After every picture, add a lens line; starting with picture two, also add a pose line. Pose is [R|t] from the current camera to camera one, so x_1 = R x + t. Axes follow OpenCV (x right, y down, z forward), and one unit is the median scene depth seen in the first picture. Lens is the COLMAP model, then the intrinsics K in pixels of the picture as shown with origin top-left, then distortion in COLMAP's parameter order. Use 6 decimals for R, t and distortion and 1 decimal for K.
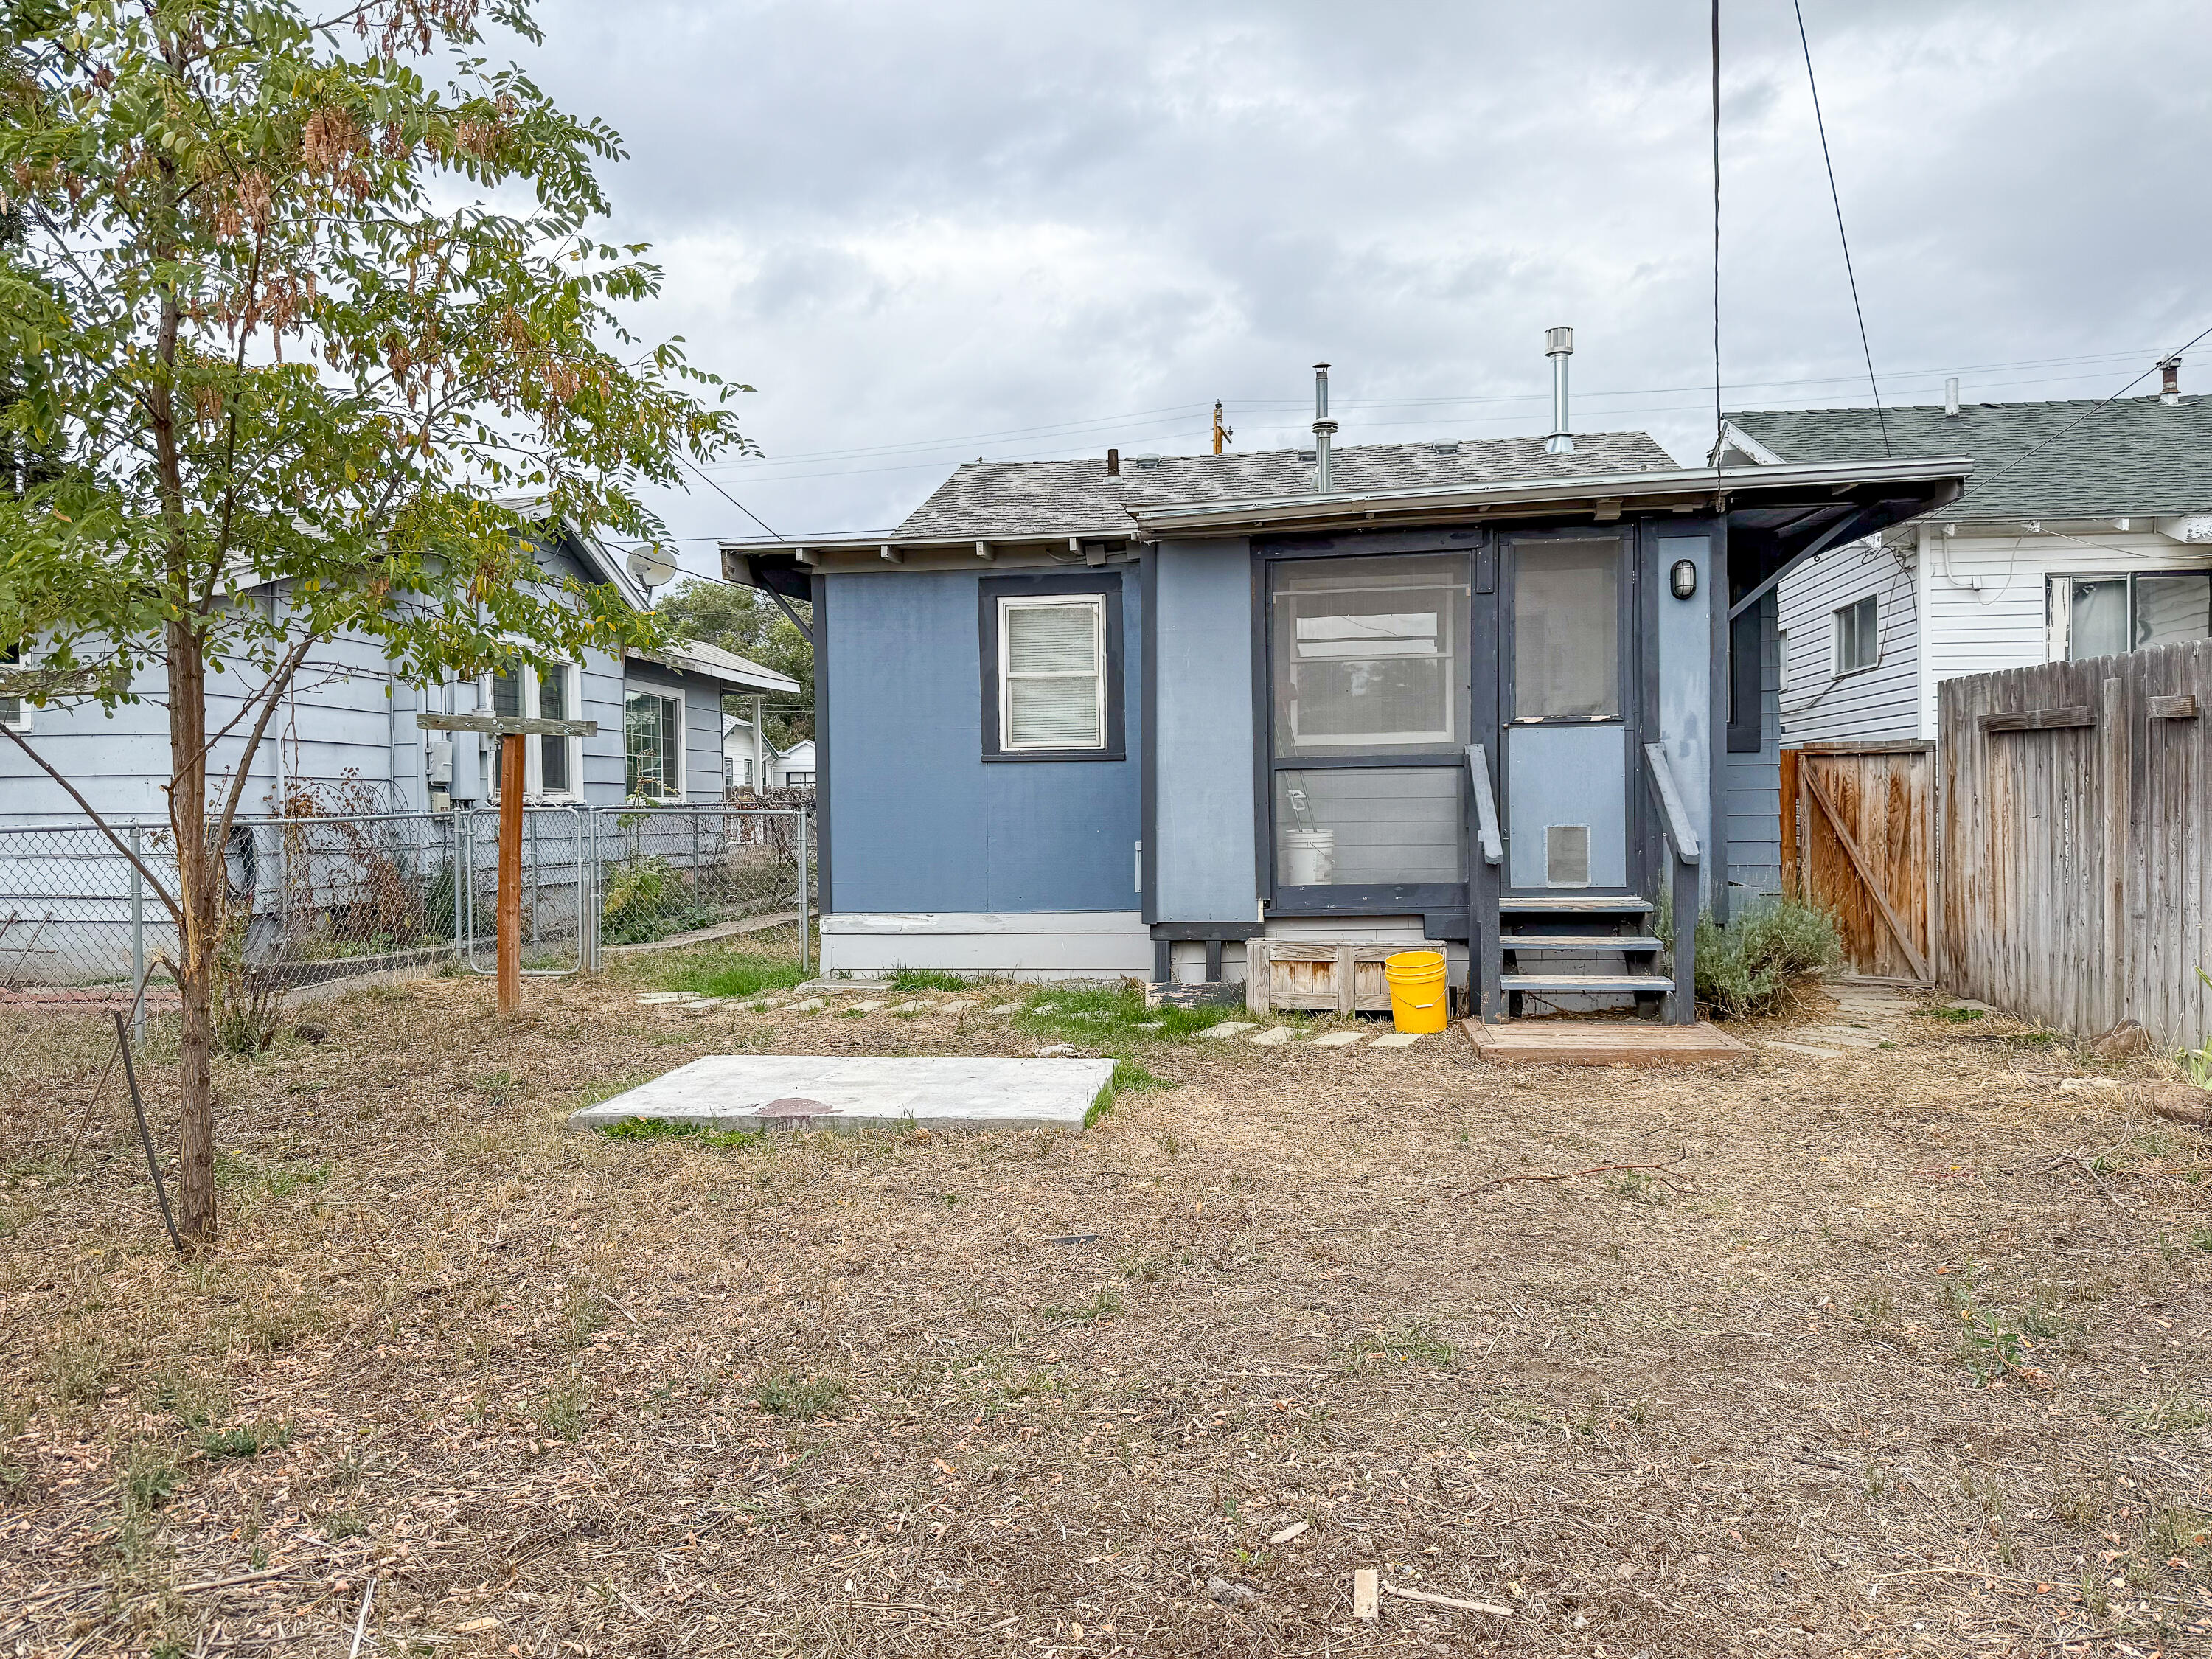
lens RADIAL K [[1554.9, 0, 1104.4], [0, 1554.9, 833.2], [0, 0, 1]] dist [0.039828, -0.024809]
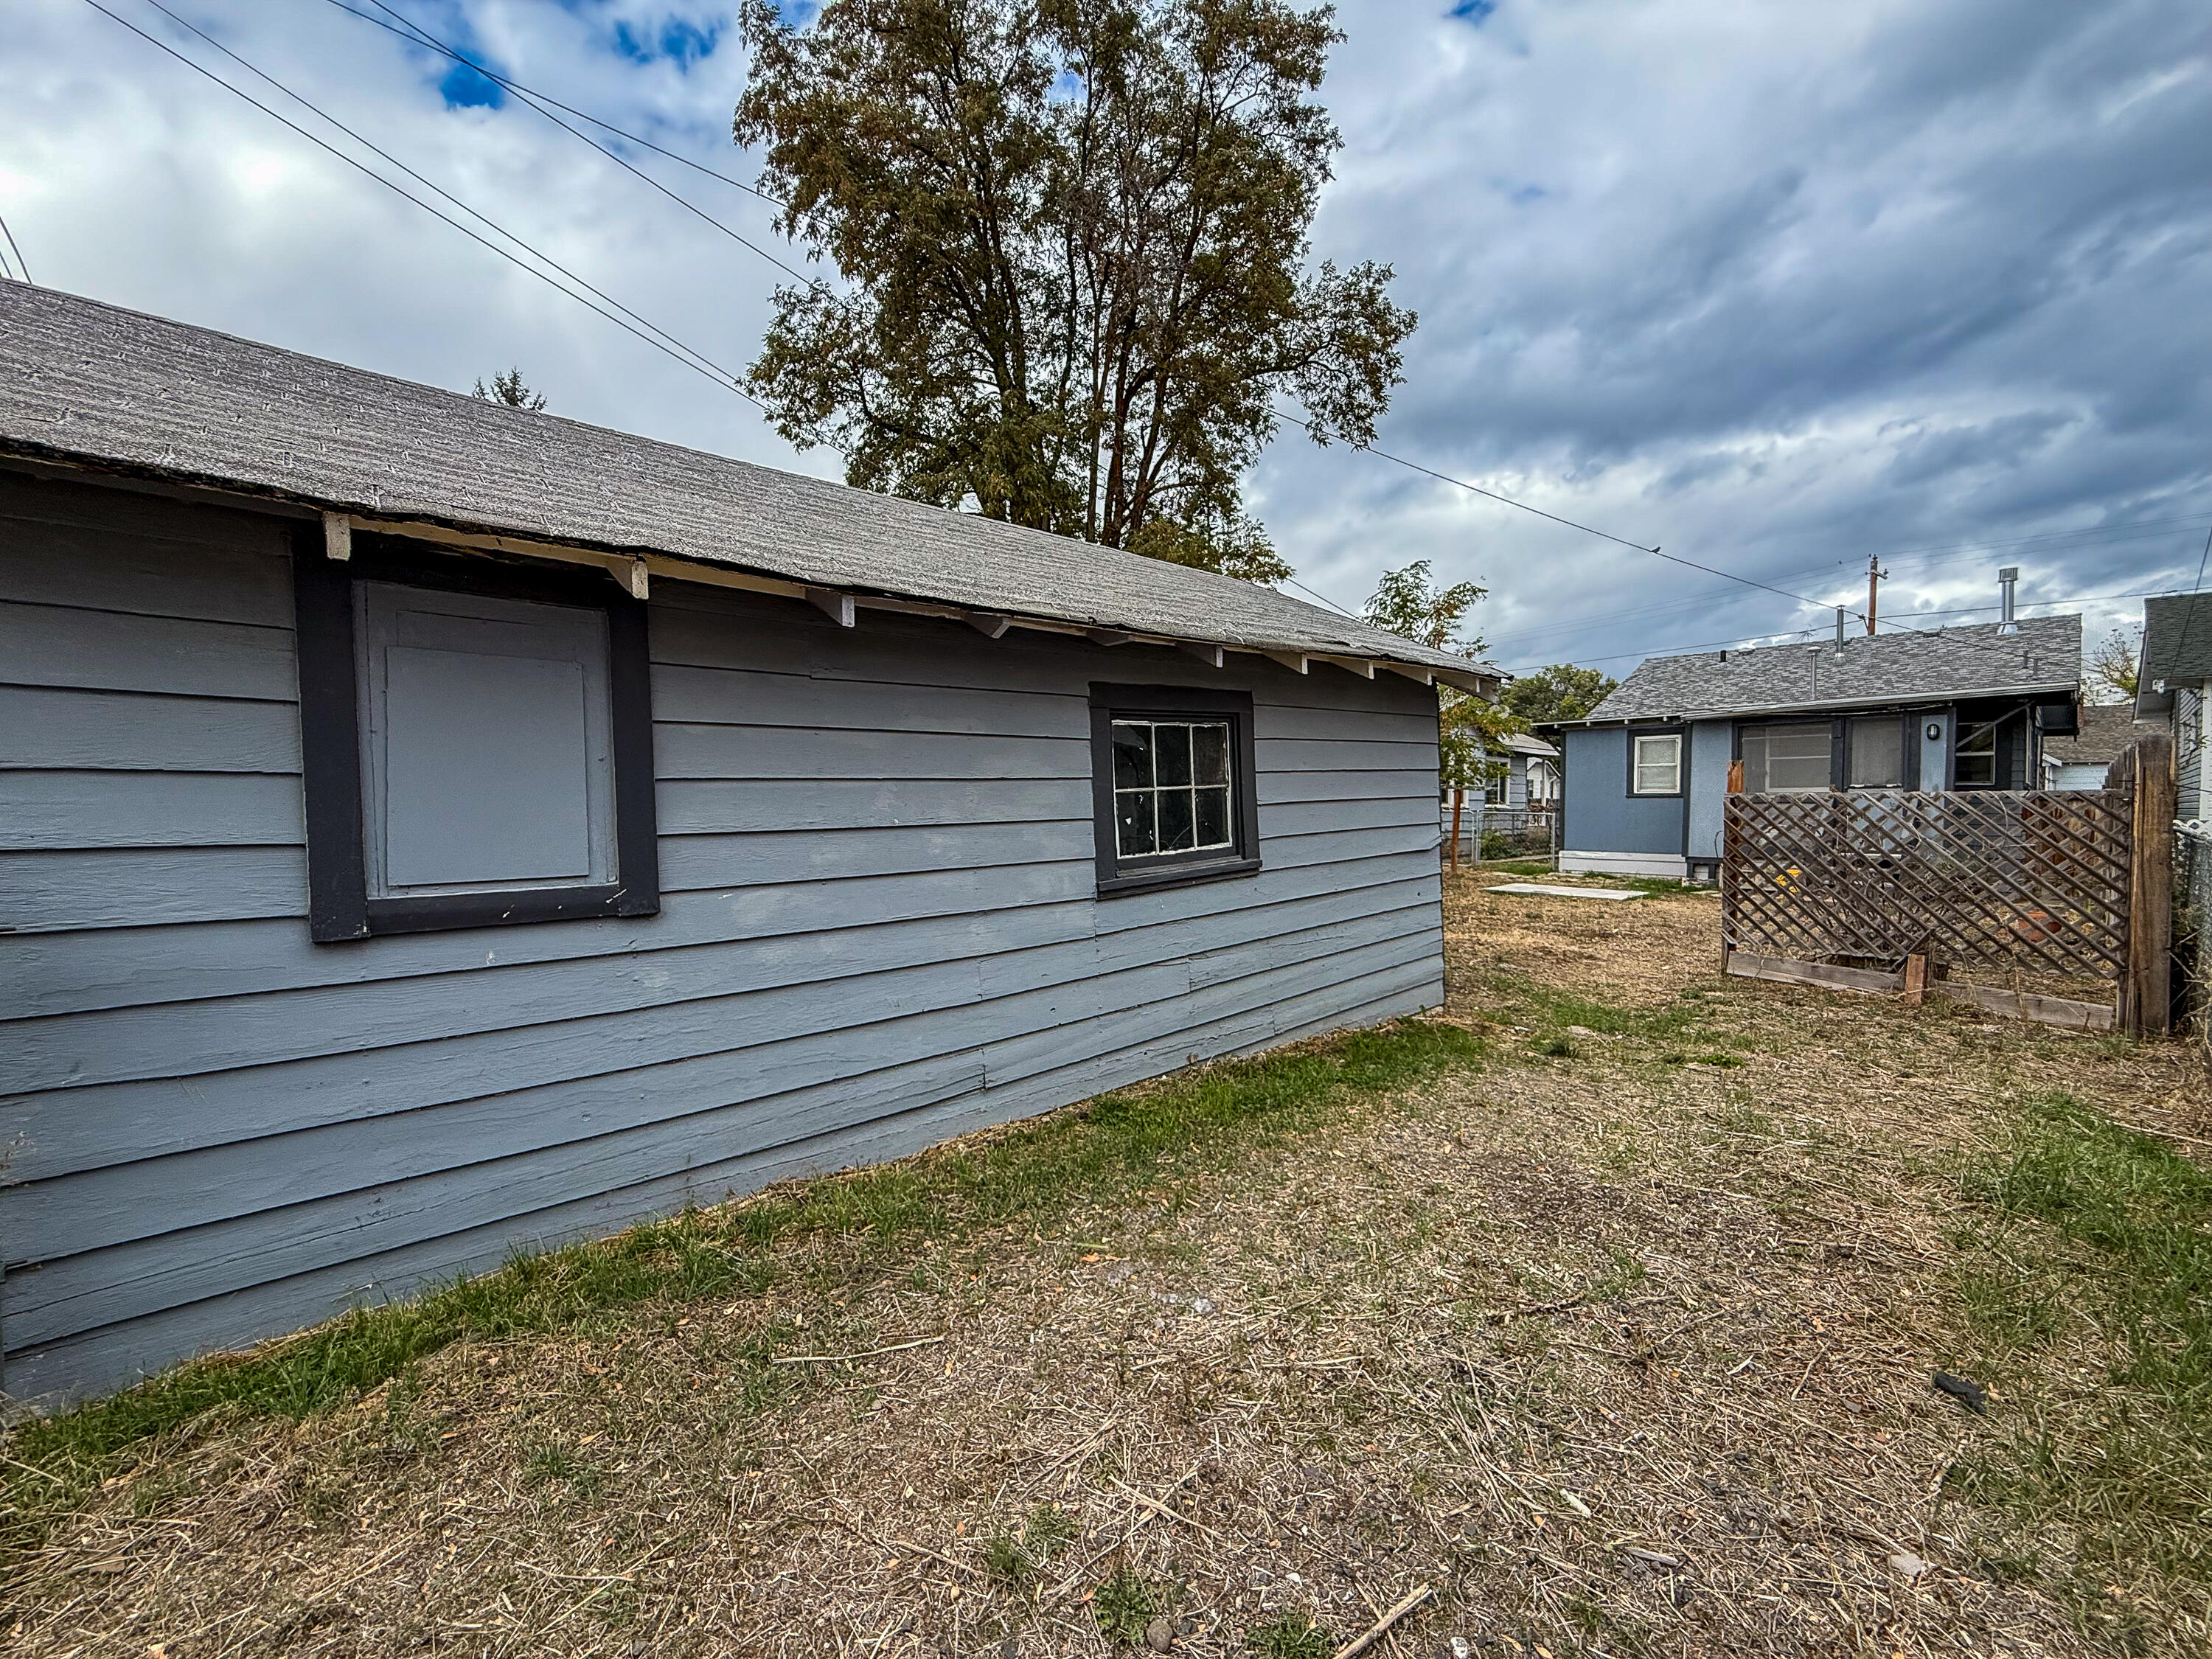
lens RADIAL K [[881.7, 0, 1097.6], [0, 881.7, 827.3], [0, 0, 1]] dist [0.000278, -0.000159]
pose [[0.768451, 0.030215, -0.639195, 0.215930], [-0.023568, 0.999543, 0.018915, -0.002067], [0.639475, 0.000530, 0.768812, -0.855287]]
